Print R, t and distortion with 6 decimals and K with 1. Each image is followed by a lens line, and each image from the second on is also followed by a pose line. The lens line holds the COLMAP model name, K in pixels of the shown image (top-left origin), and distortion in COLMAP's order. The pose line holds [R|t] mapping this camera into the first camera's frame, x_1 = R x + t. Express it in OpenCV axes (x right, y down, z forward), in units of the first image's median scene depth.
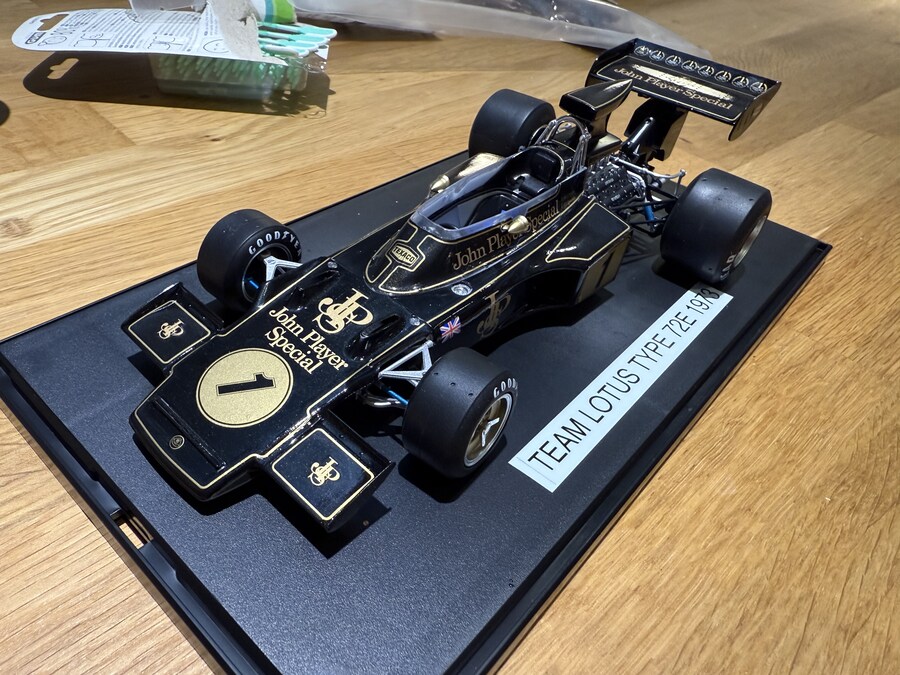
lens RADIAL K [[654.0, 0, 395.5], [0, 654.0, 335.9], [0, 0, 1]] dist [-0.003607, 0.007211]
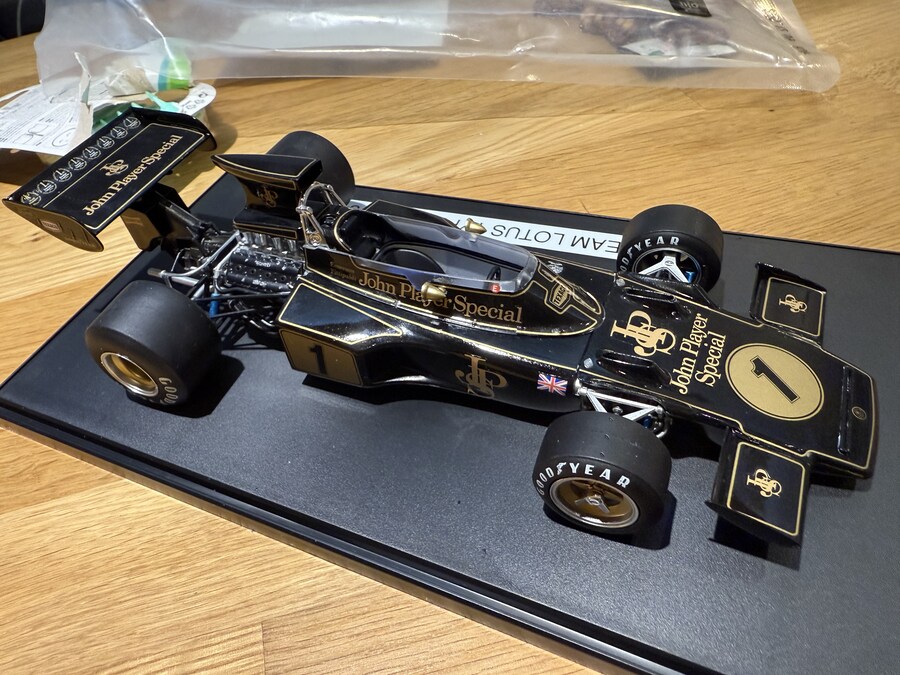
lens RADIAL K [[654.0, 0, 395.5], [0, 654.0, 335.9], [0, 0, 1]] dist [-0.003607, 0.007211]
pose [[-0.305986, -0.708453, 0.635977, -0.600463], [0.716743, 0.268258, 0.643675, -0.950209], [-0.626619, 0.652788, 0.425695, 0.816103]]
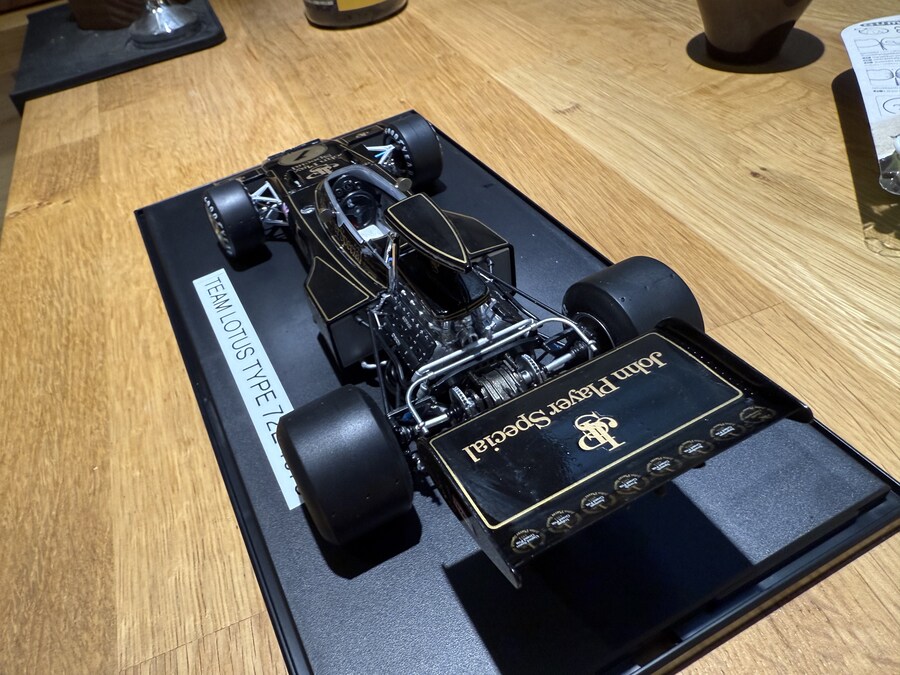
lens RADIAL K [[654.0, 0, 395.5], [0, 654.0, 335.9], [0, 0, 1]] dist [-0.003607, 0.007211]
pose [[-0.370736, 0.619246, -0.692163, 1.190281], [-0.508337, 0.488427, 0.709248, -1.048441], [0.777270, 0.614796, 0.133708, 1.170704]]
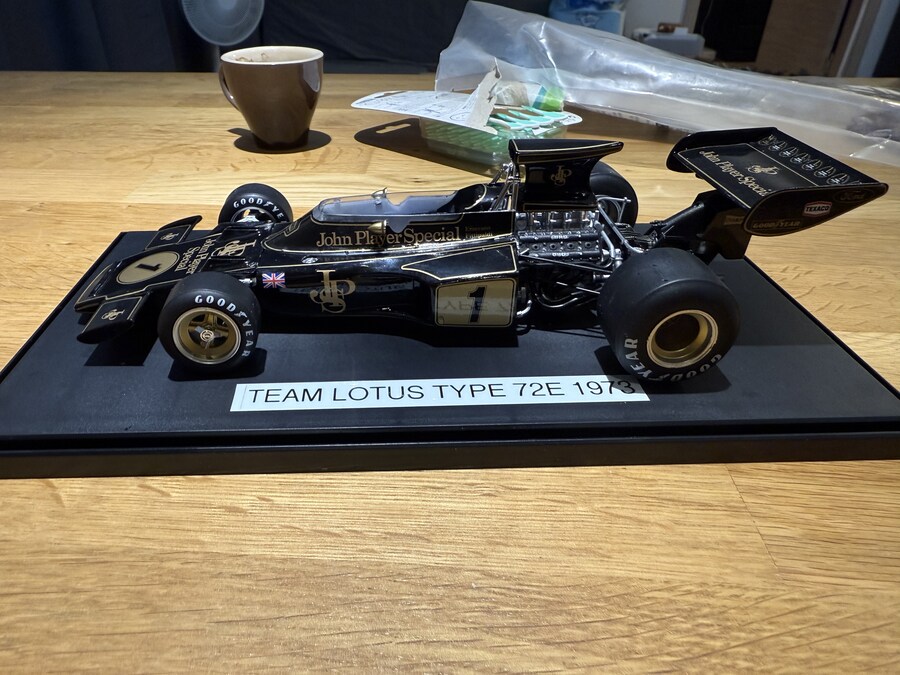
lens RADIAL K [[648.7, 0, 407.8], [0, 648.7, 337.7], [0, 0, 1]] dist [0.023331, 0.000304]
pose [[0.703258, 0.295020, -0.646832, 1.092777], [-0.406730, 0.913187, -0.025706, 0.017705], [0.583095, 0.281164, 0.762199, 0.242690]]
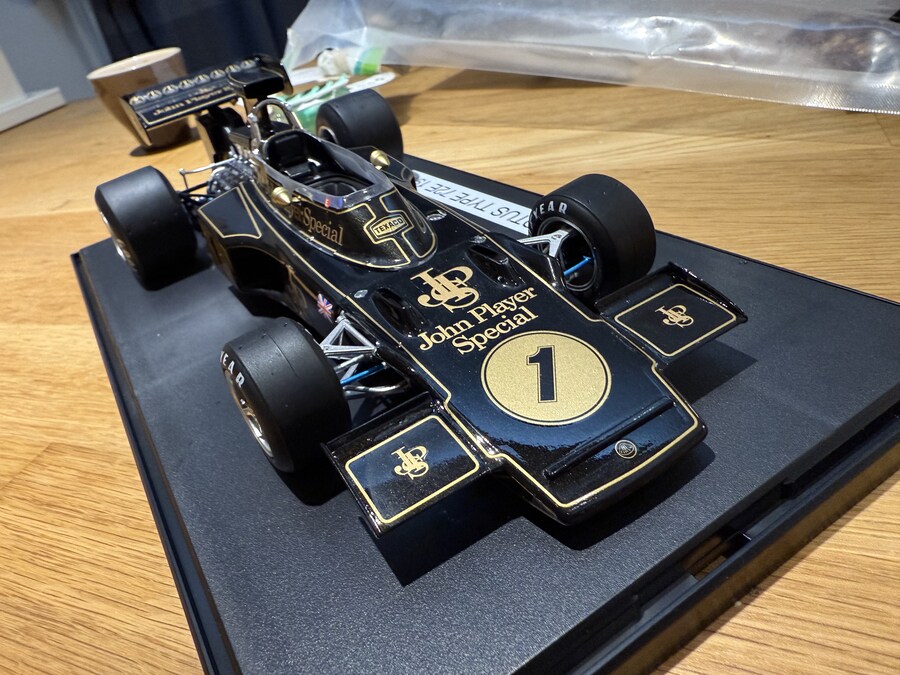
lens RADIAL K [[654.0, 0, 395.5], [0, 654.0, 335.9], [0, 0, 1]] dist [-0.003607, 0.007211]
pose [[0.266355, -0.644627, 0.716597, -0.730836], [0.793323, 0.568867, 0.216861, -0.233262], [-0.547443, 0.510731, 0.662918, 0.518764]]
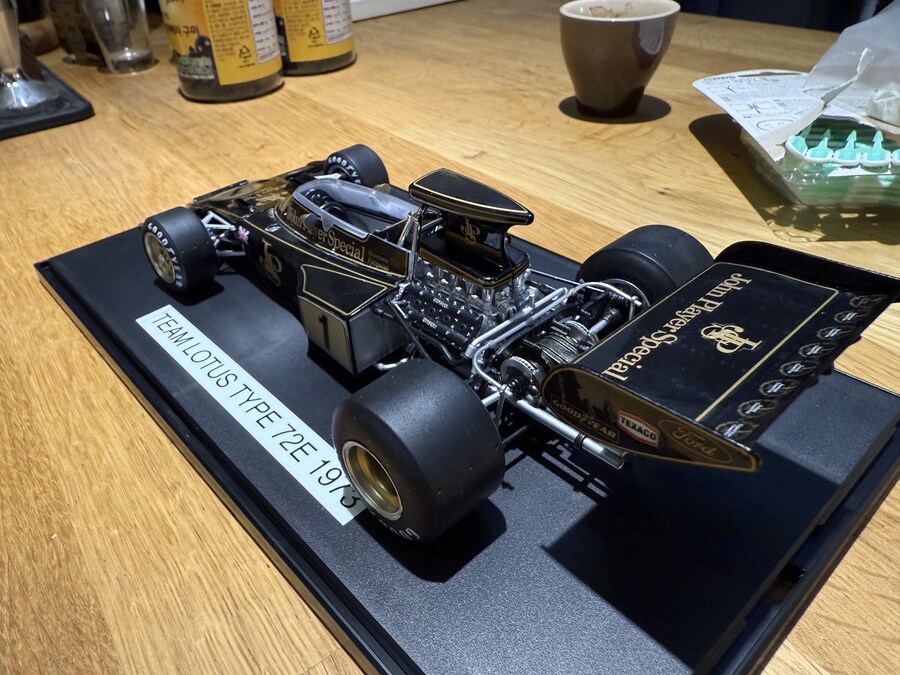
lens RADIAL K [[654.0, 0, 395.5], [0, 654.0, 335.9], [0, 0, 1]] dist [-0.003607, 0.007211]
pose [[-0.118742, 0.514821, -0.849034, 1.312924], [-0.598065, 0.645487, 0.475041, -0.711735], [0.792602, 0.564186, 0.231250, 1.056873]]
